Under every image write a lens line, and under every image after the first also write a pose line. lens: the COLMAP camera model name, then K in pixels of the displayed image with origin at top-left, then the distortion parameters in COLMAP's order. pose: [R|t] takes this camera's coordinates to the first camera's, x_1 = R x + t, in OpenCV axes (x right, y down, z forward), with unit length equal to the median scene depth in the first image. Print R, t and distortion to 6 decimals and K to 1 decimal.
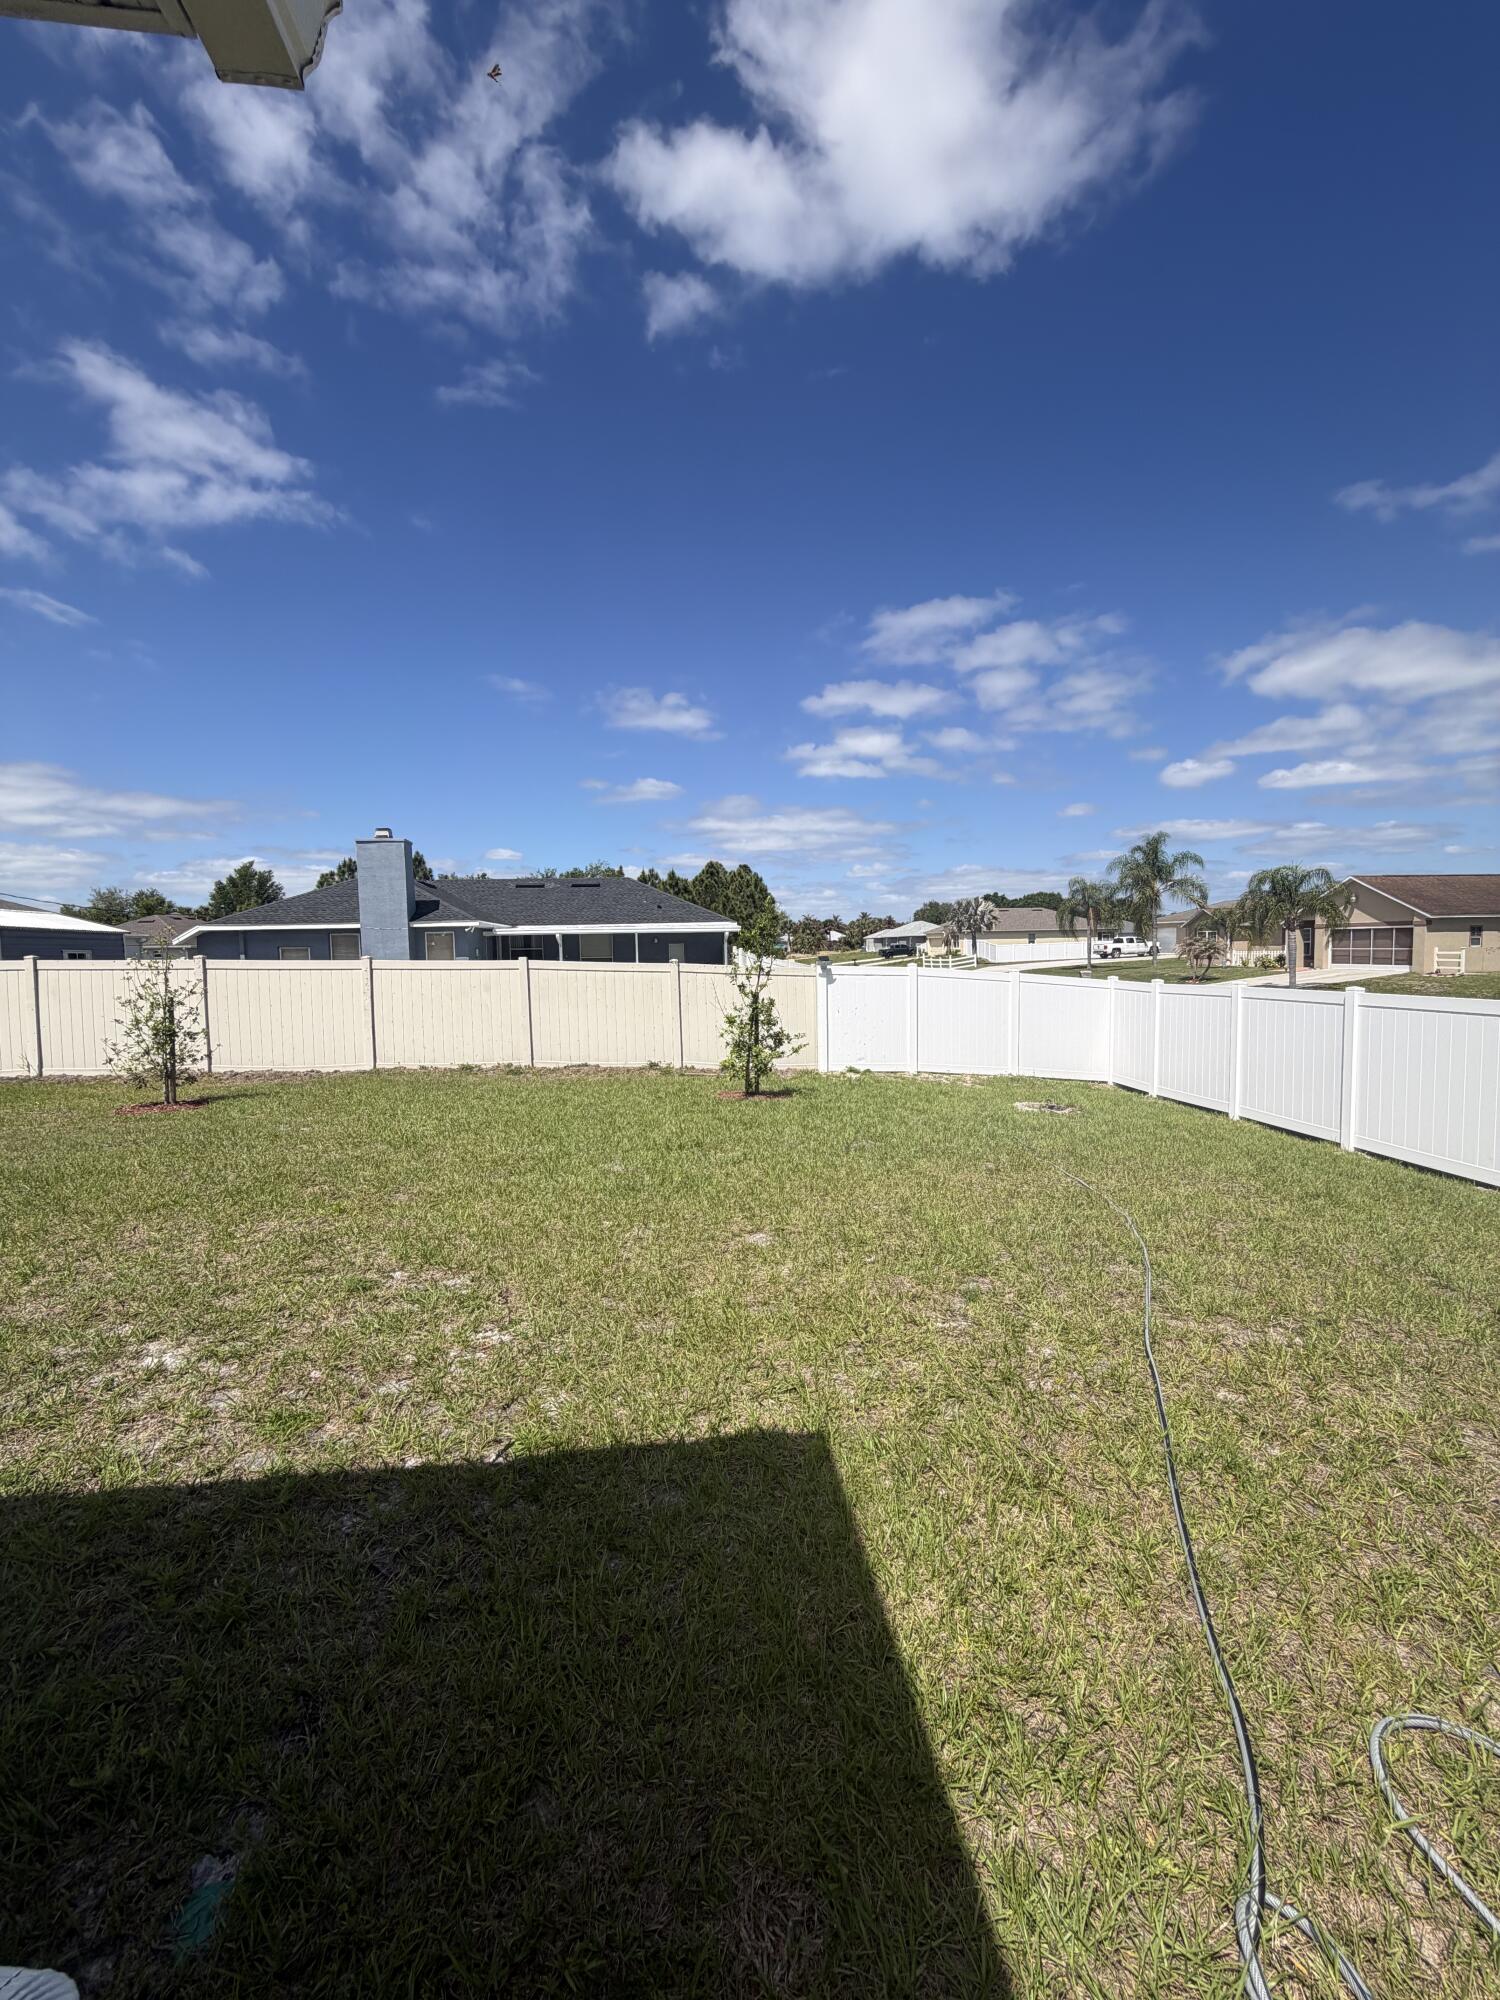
lens RADIAL K [[796.1, 0, 758.1], [0, 796.1, 992.0], [0, 0, 1]] dist [0.001365, 0.000050]
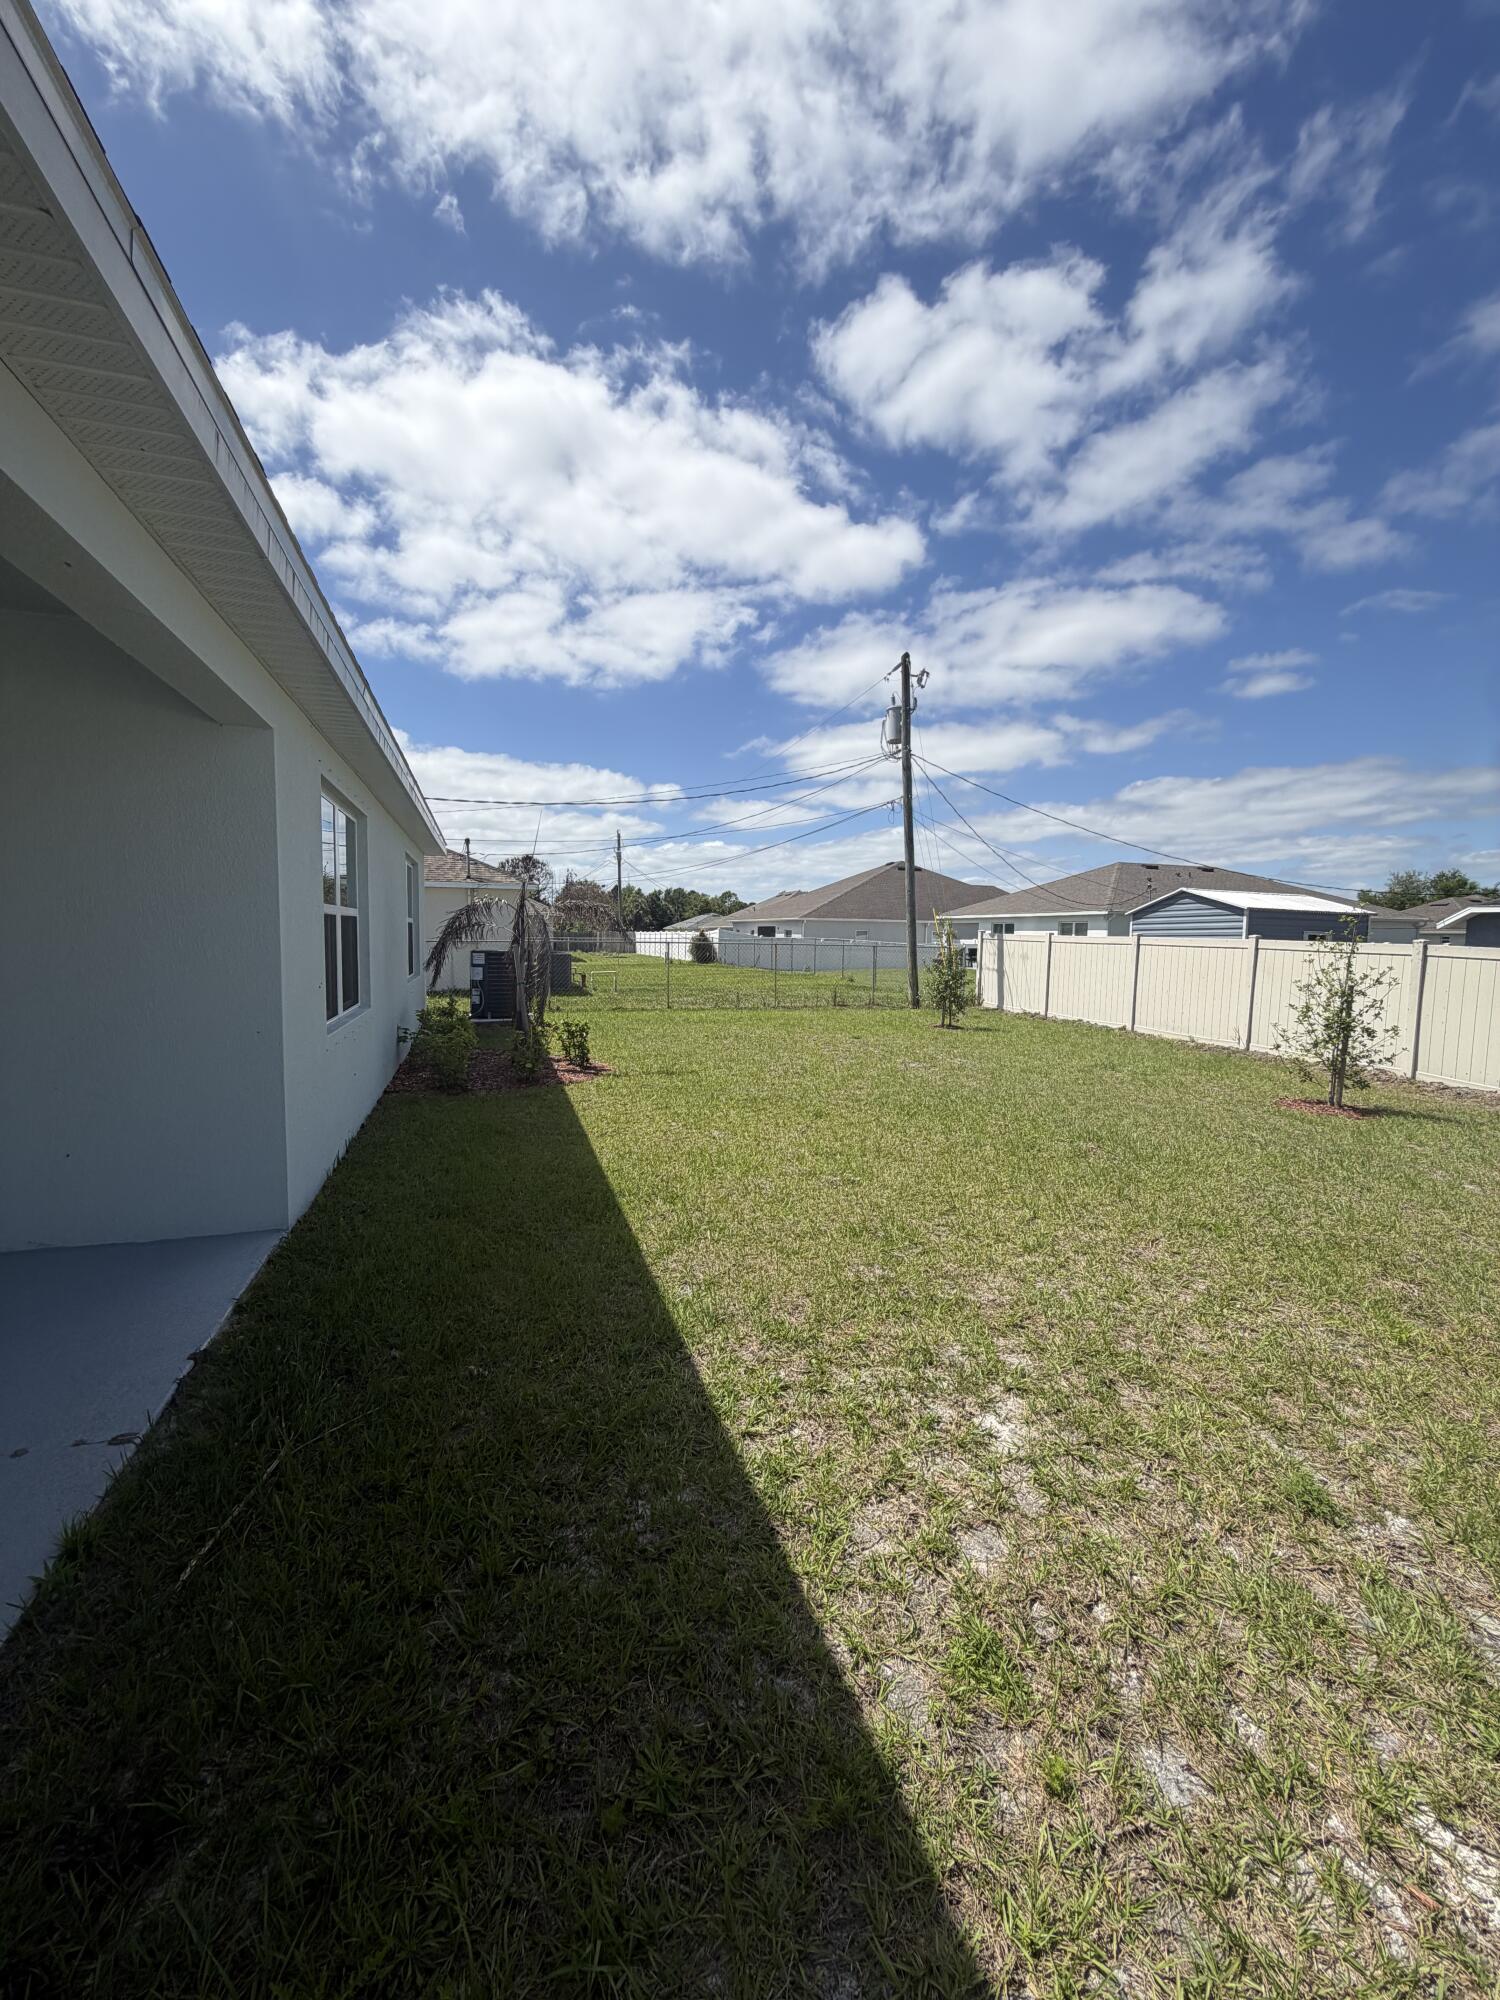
lens RADIAL K [[798.6, 0, 750.0], [0, 798.6, 1000.0], [0, 0, 1]] dist [0.004601, -0.000314]
pose [[0.201673, 0.103251, -0.973995, -0.005489], [-0.075468, 0.993110, 0.089651, -0.001954], [0.976541, 0.055426, 0.208076, 0.053073]]
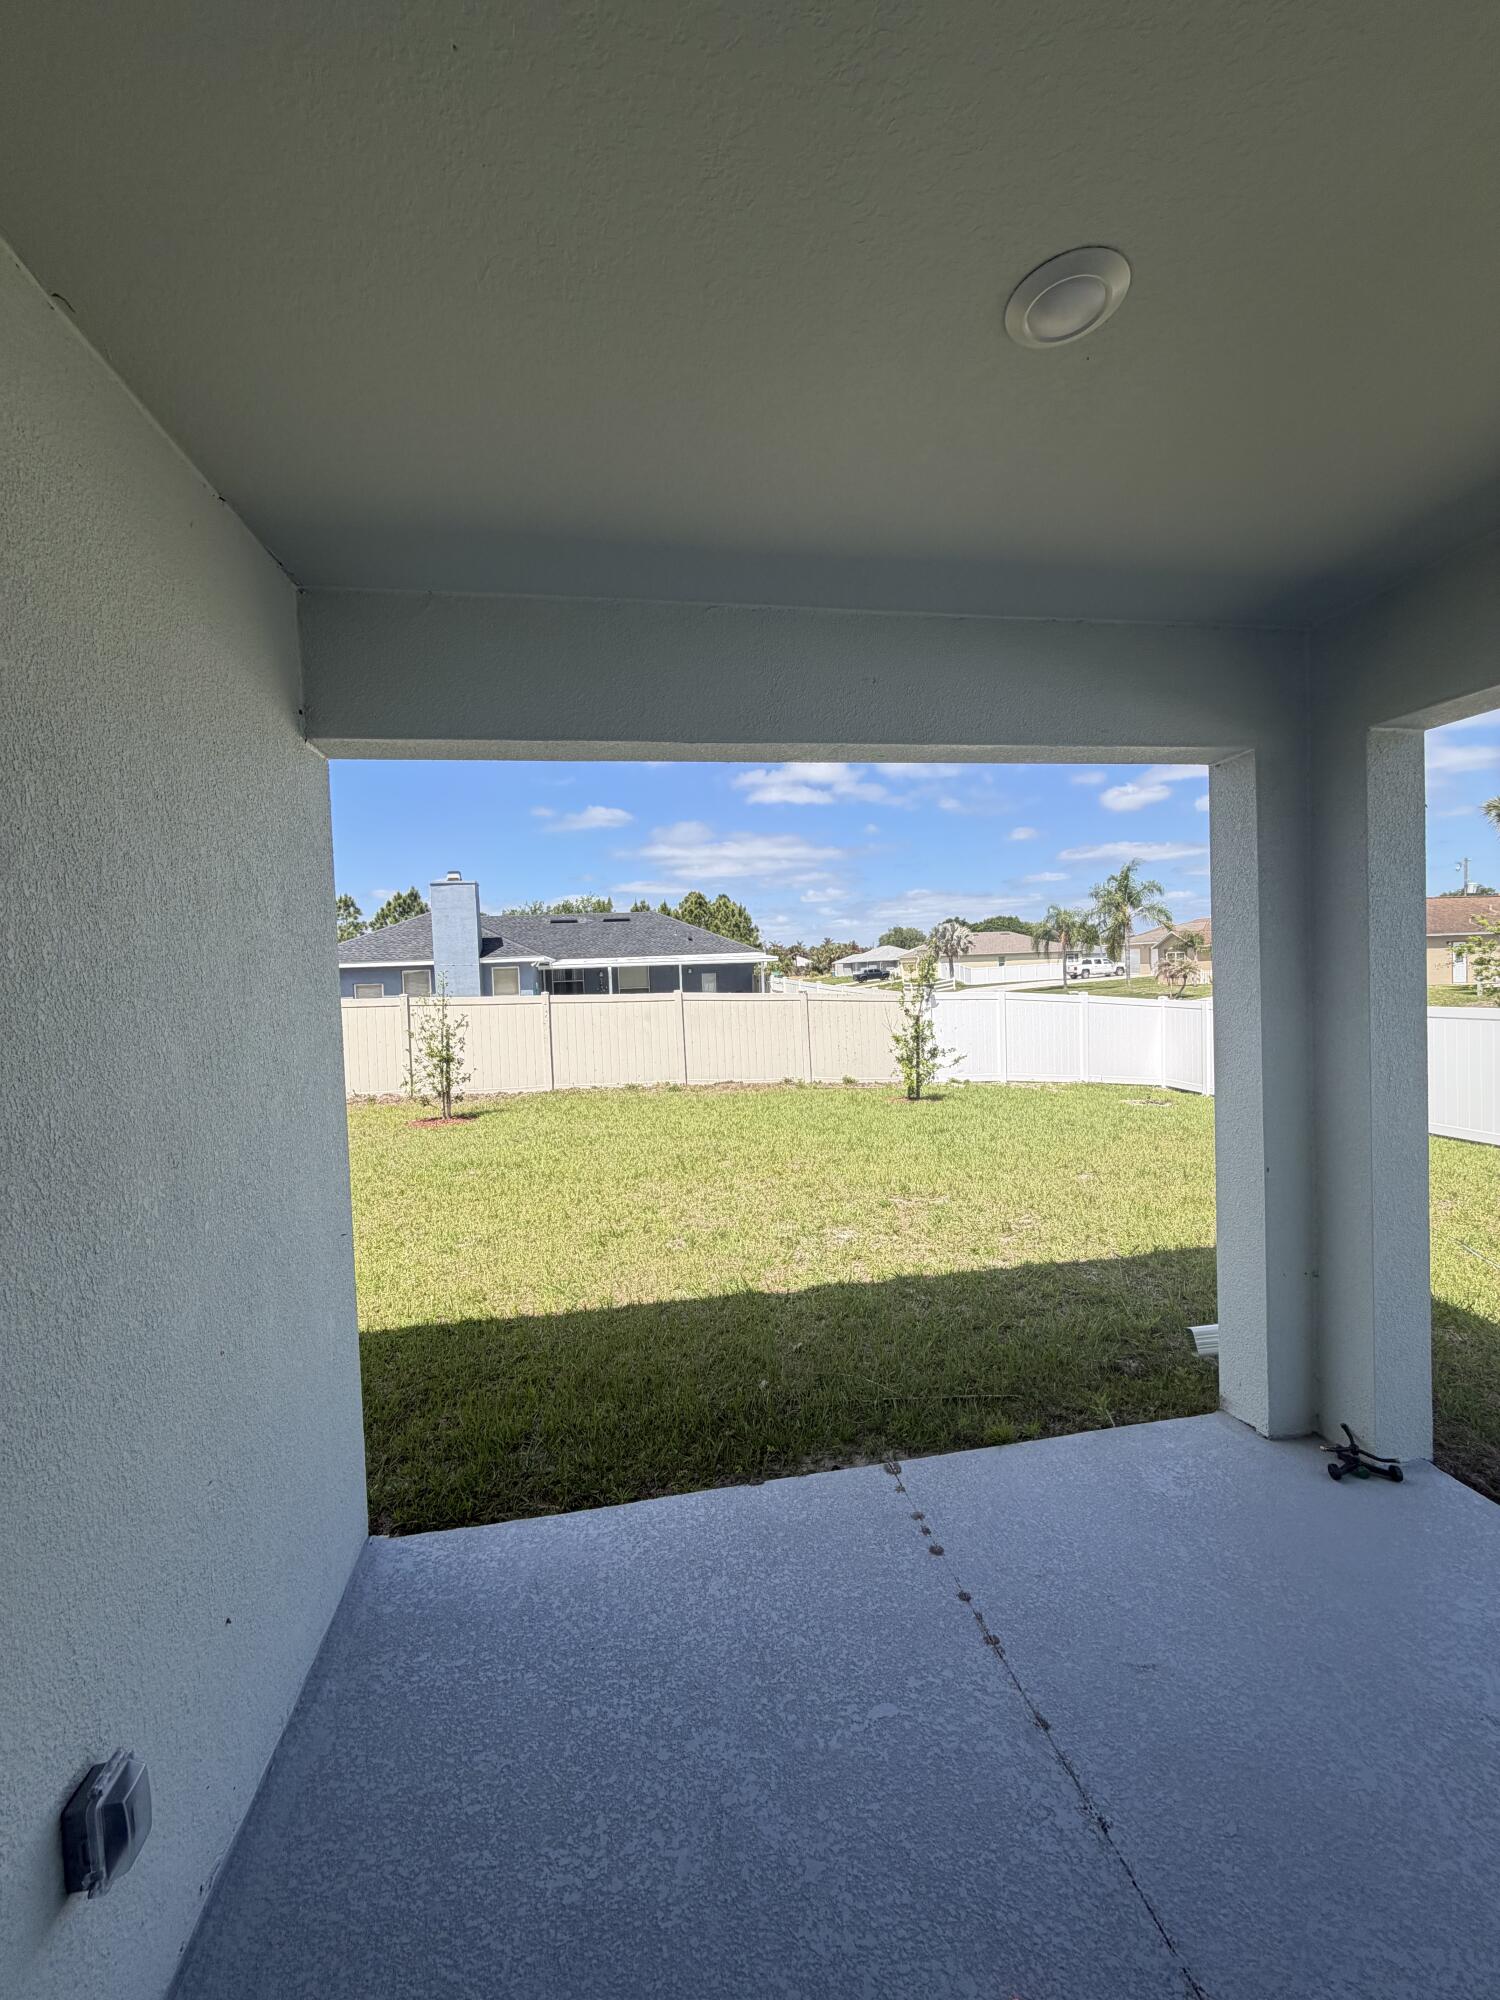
lens RADIAL K [[796.1, 0, 758.1], [0, 796.1, 992.0], [0, 0, 1]] dist [0.001365, 0.000050]
pose [[0.998321, -0.019889, 0.054393, -0.097519], [0.021666, 0.999244, -0.032277, -0.000467], [-0.053710, 0.033402, 0.997998, -0.067937]]
